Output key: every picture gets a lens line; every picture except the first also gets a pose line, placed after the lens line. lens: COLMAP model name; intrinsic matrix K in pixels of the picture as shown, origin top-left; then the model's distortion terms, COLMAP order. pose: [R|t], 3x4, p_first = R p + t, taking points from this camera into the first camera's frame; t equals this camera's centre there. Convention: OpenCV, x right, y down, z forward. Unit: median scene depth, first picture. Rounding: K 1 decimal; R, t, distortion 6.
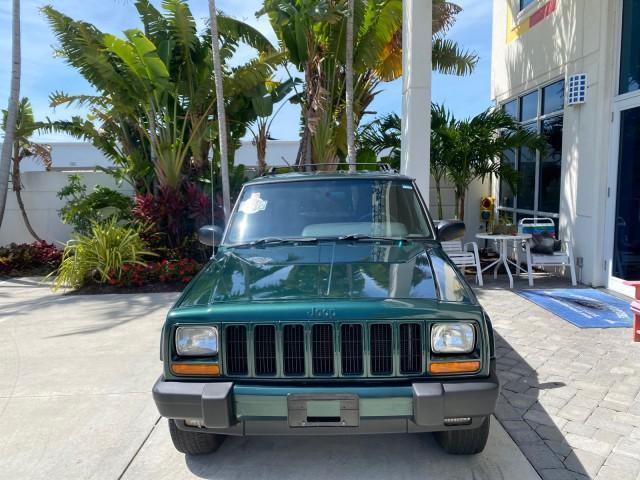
lens RADIAL K [[490.0, 0, 320.0], [0, 490.0, 240.0], [0, 0, 1]] dist [0.011755, -0.010565]
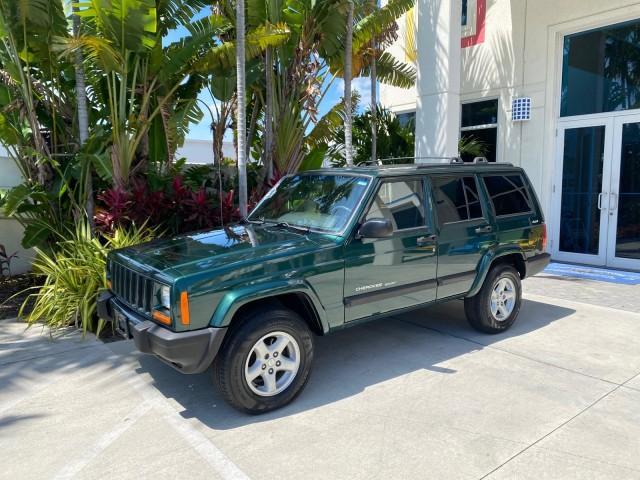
lens RADIAL K [[490.0, 0, 320.0], [0, 490.0, 240.0], [0, 0, 1]] dist [0.011755, -0.010565]
pose [[0.785117, -0.057528, 0.616670, -0.629764], [0.062834, 0.997938, 0.013098, -0.012521], [-0.616152, 0.028464, 0.787113, 0.282313]]
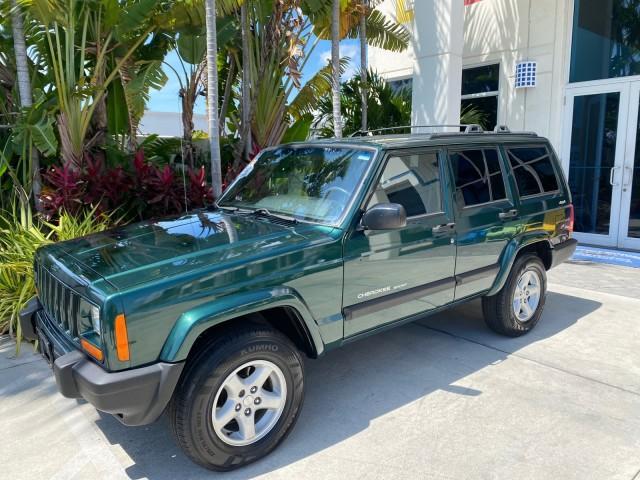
lens RADIAL K [[490.0, 0, 320.0], [0, 490.0, 240.0], [0, 0, 1]] dist [0.011755, -0.010565]
pose [[0.762295, -0.097446, 0.639852, -0.566323], [0.072549, 0.995236, 0.065137, -0.023760], [-0.643151, -0.003233, 0.765733, 0.370840]]
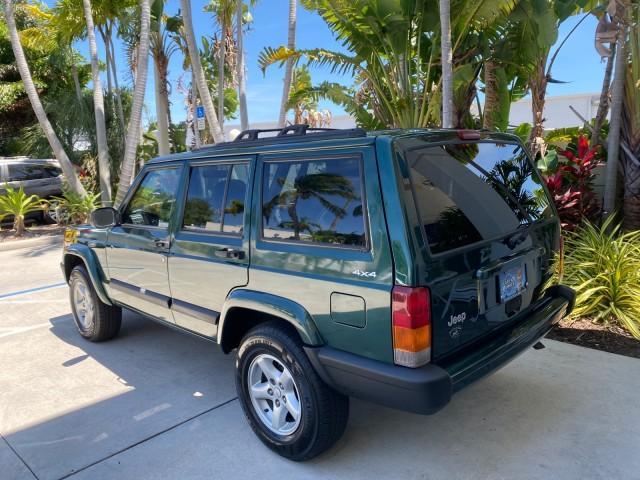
lens RADIAL K [[490.0, 0, 320.0], [0, 490.0, 240.0], [0, 0, 1]] dist [0.011755, -0.010565]
pose [[0.731334, 0.112459, -0.672684, 0.149805], [-0.063877, 0.993271, 0.096609, -0.052454], [0.679022, -0.027685, 0.733596, 0.408839]]
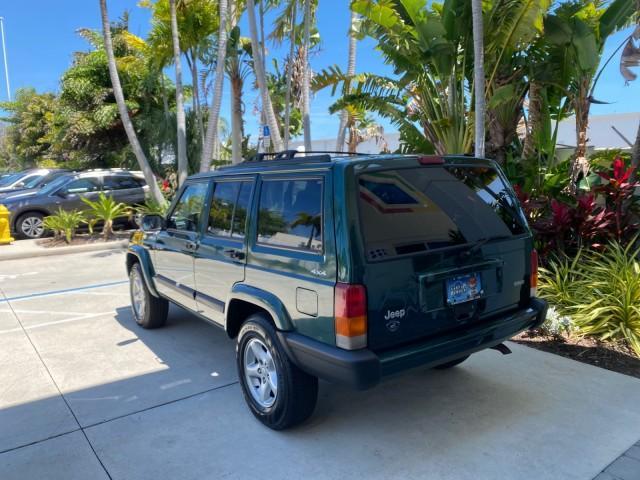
lens RADIAL K [[490.0, 0, 320.0], [0, 490.0, 240.0], [0, 0, 1]] dist [0.011755, -0.010565]
pose [[0.608410, 0.117828, -0.784827, 0.244785], [-0.087560, 0.992846, 0.081181, -0.058518], [0.788778, 0.019329, 0.614374, 0.418581]]
